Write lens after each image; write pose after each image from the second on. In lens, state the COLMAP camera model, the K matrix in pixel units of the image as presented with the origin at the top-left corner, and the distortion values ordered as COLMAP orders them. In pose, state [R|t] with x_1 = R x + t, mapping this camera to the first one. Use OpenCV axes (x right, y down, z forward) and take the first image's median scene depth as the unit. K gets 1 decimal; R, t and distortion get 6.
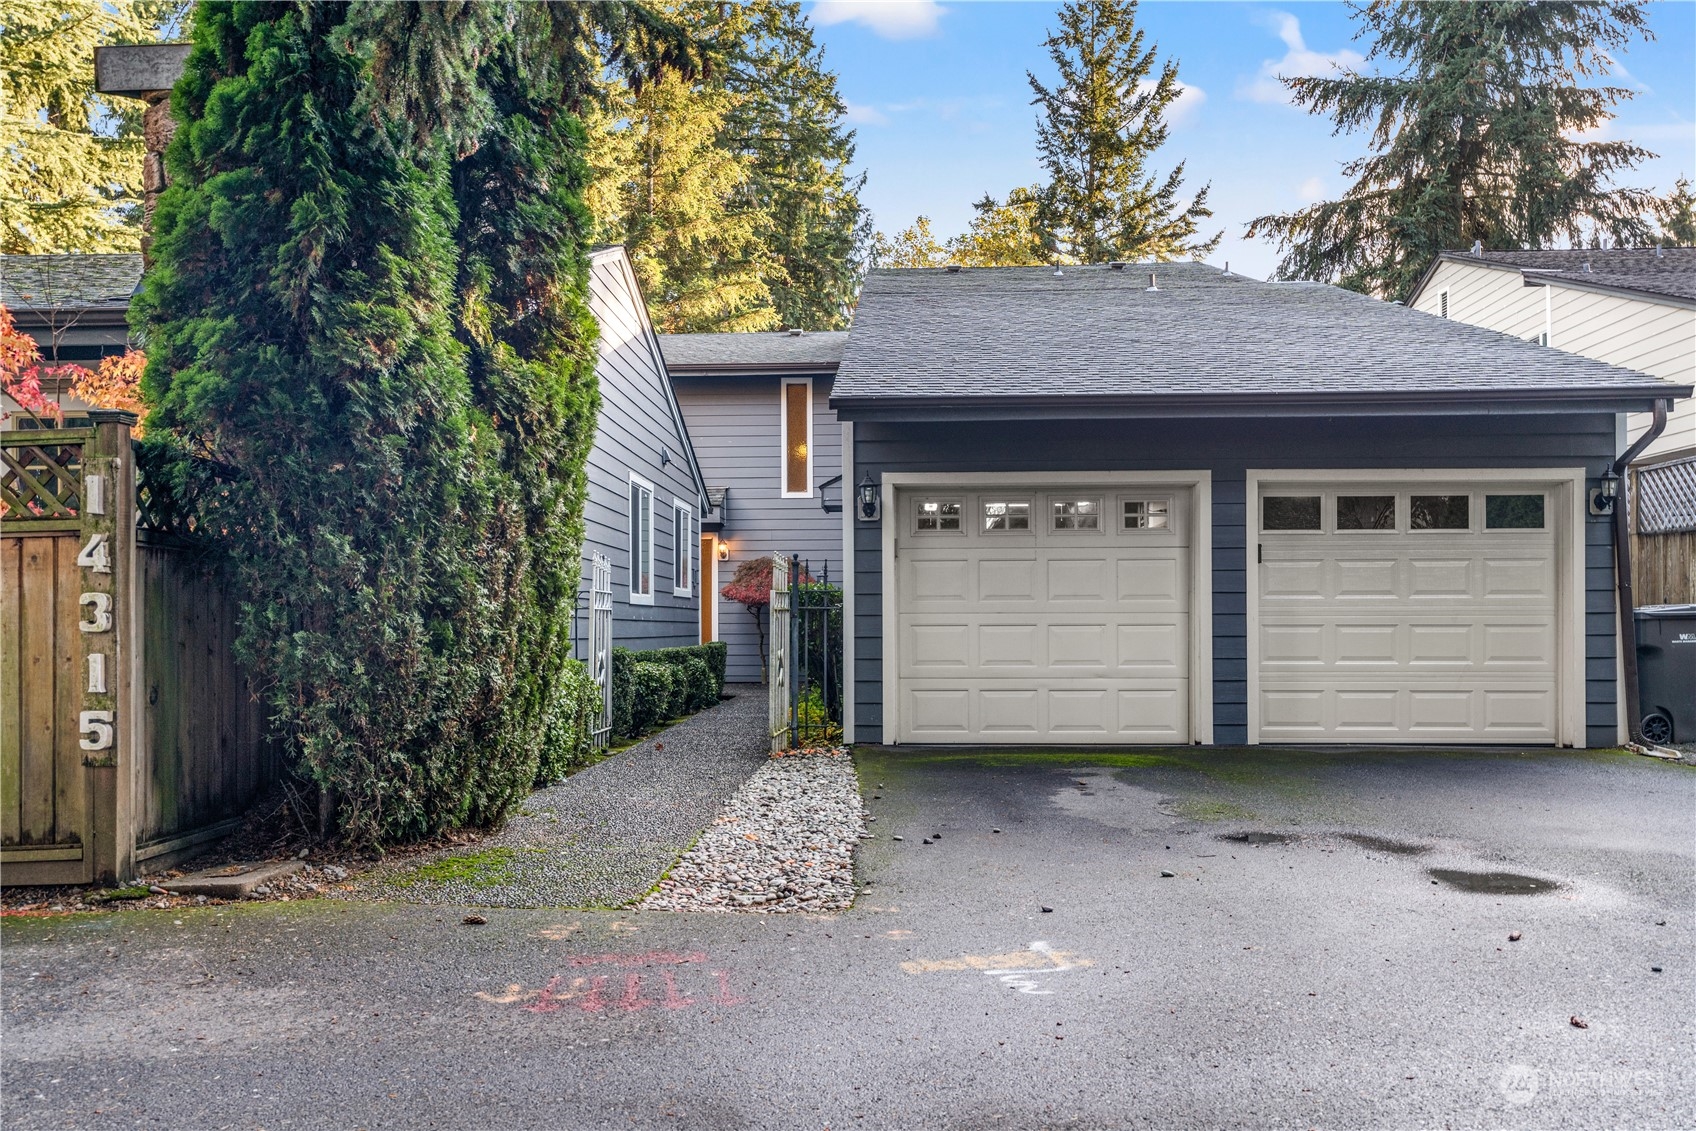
lens RADIAL K [[1399.4, 0, 848.0], [0, 1399.4, 565.5], [0, 0, 1]] dist [0.023712, 0.003390]
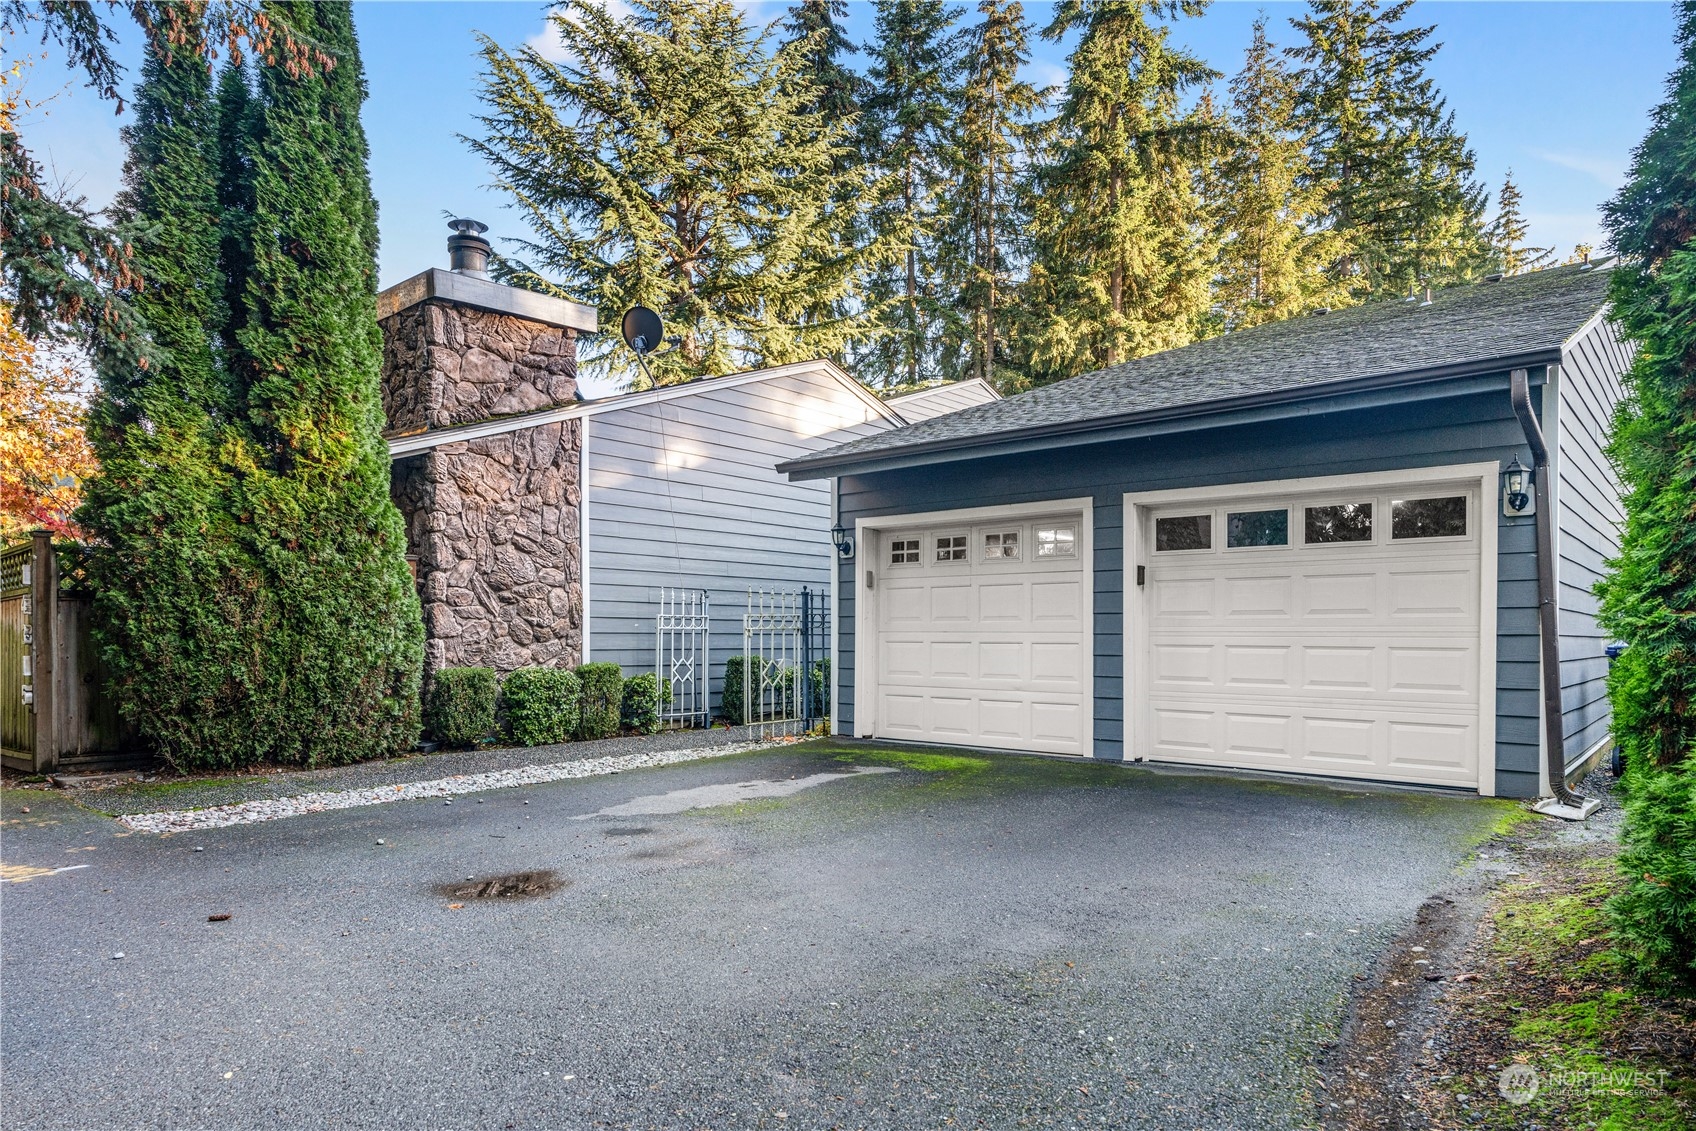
lens RADIAL K [[1029.6, 0, 846.5], [0, 1029.6, 631.1], [0, 0, 1]] dist [-0.000929, -0.000460]
pose [[0.784118, 0.004174, -0.620598, 0.532221], [0.021758, 0.999178, 0.034211, 0.001800], [0.620230, -0.040329, 0.783383, 0.252427]]
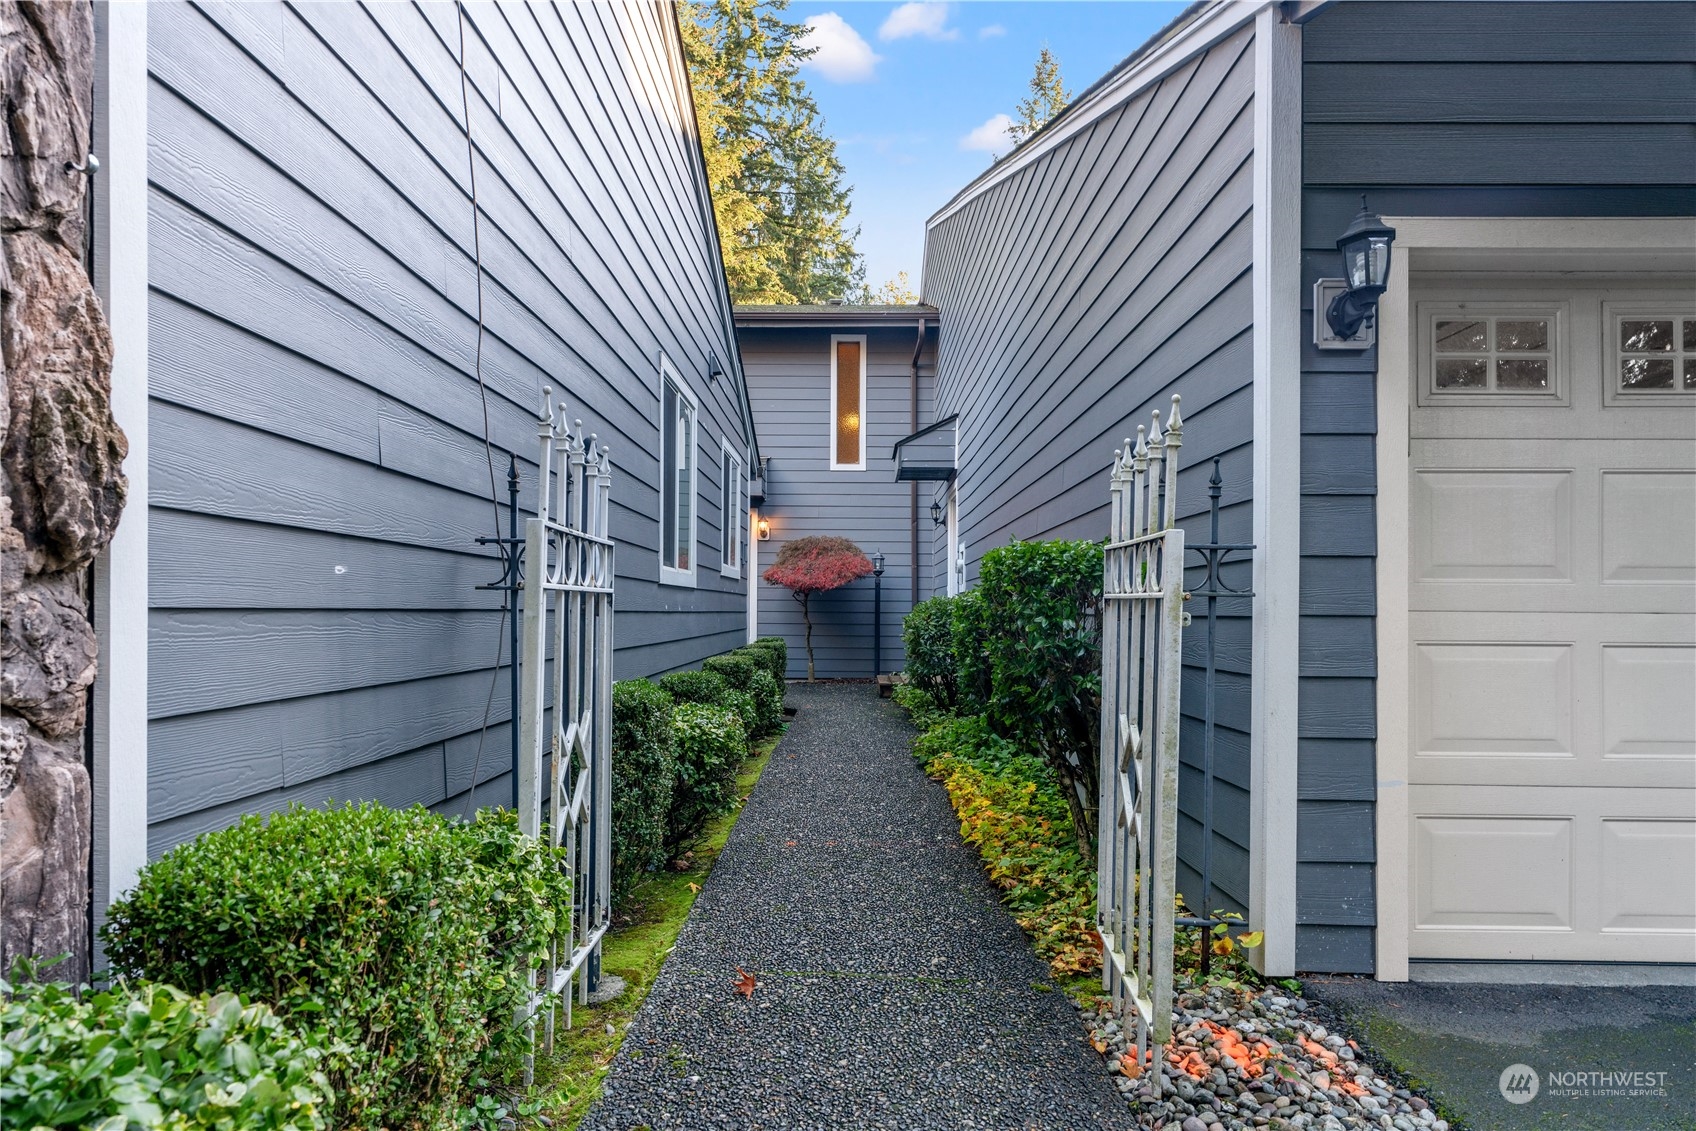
lens RADIAL K [[1007.9, 0, 844.2], [0, 1007.9, 605.2], [0, 0, 1]] dist [-0.003273, -0.000550]
pose [[0.999474, 0.011331, 0.030392, -0.107412], [-0.012521, 0.999151, 0.039247, 0.022181], [-0.029922, -0.039606, 0.998767, 0.679177]]
